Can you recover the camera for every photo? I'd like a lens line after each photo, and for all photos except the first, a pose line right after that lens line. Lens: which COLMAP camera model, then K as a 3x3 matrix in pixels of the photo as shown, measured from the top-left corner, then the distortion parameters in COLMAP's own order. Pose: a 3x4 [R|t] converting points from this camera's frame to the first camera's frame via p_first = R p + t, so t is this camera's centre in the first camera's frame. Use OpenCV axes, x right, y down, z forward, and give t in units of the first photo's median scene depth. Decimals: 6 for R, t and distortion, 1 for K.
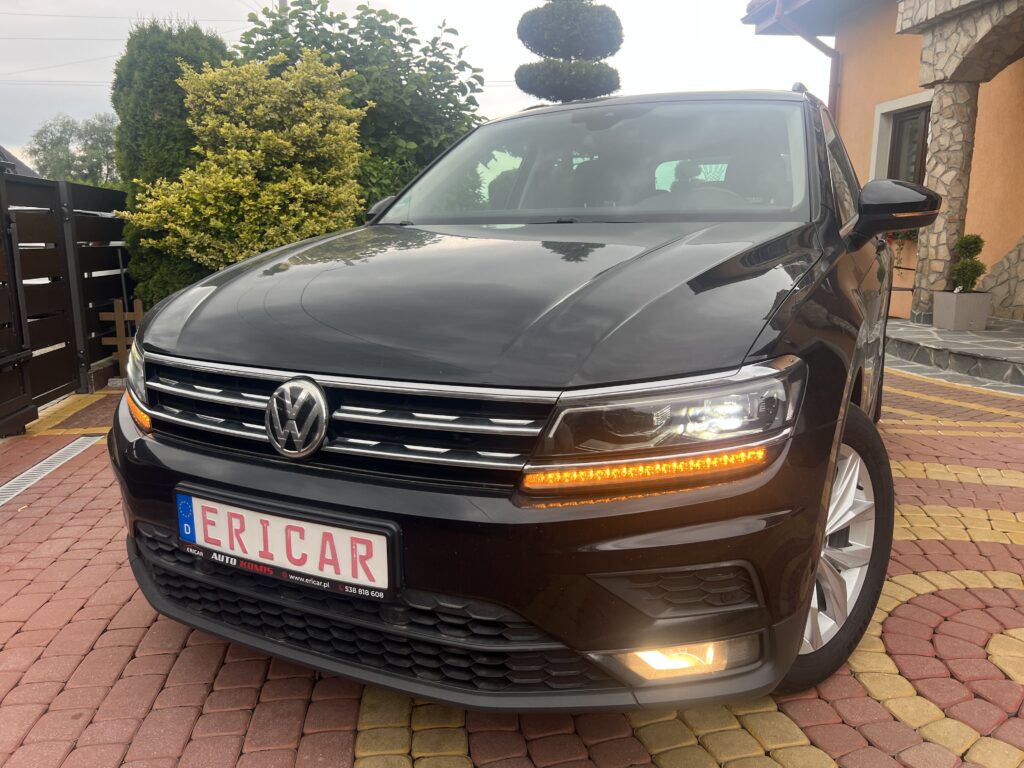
lens RADIAL K [[787.1, 0, 512.0], [0, 787.1, 384.0], [0, 0, 1]] dist [0.048992, -0.050767]
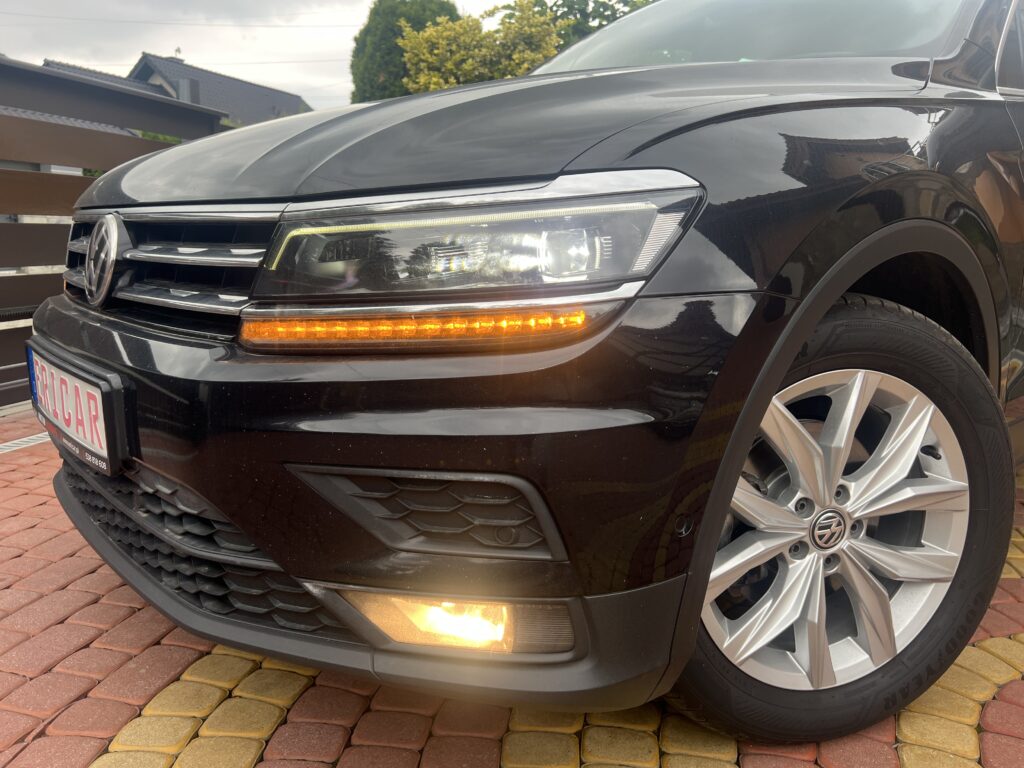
lens RADIAL K [[787.1, 0, 512.0], [0, 787.1, 384.0], [0, 0, 1]] dist [0.048992, -0.050767]
pose [[0.922823, 0.086535, -0.375379, 0.347605], [-0.089057, 0.995969, 0.010664, 0.094484], [0.374788, 0.023589, 0.926810, 0.276161]]
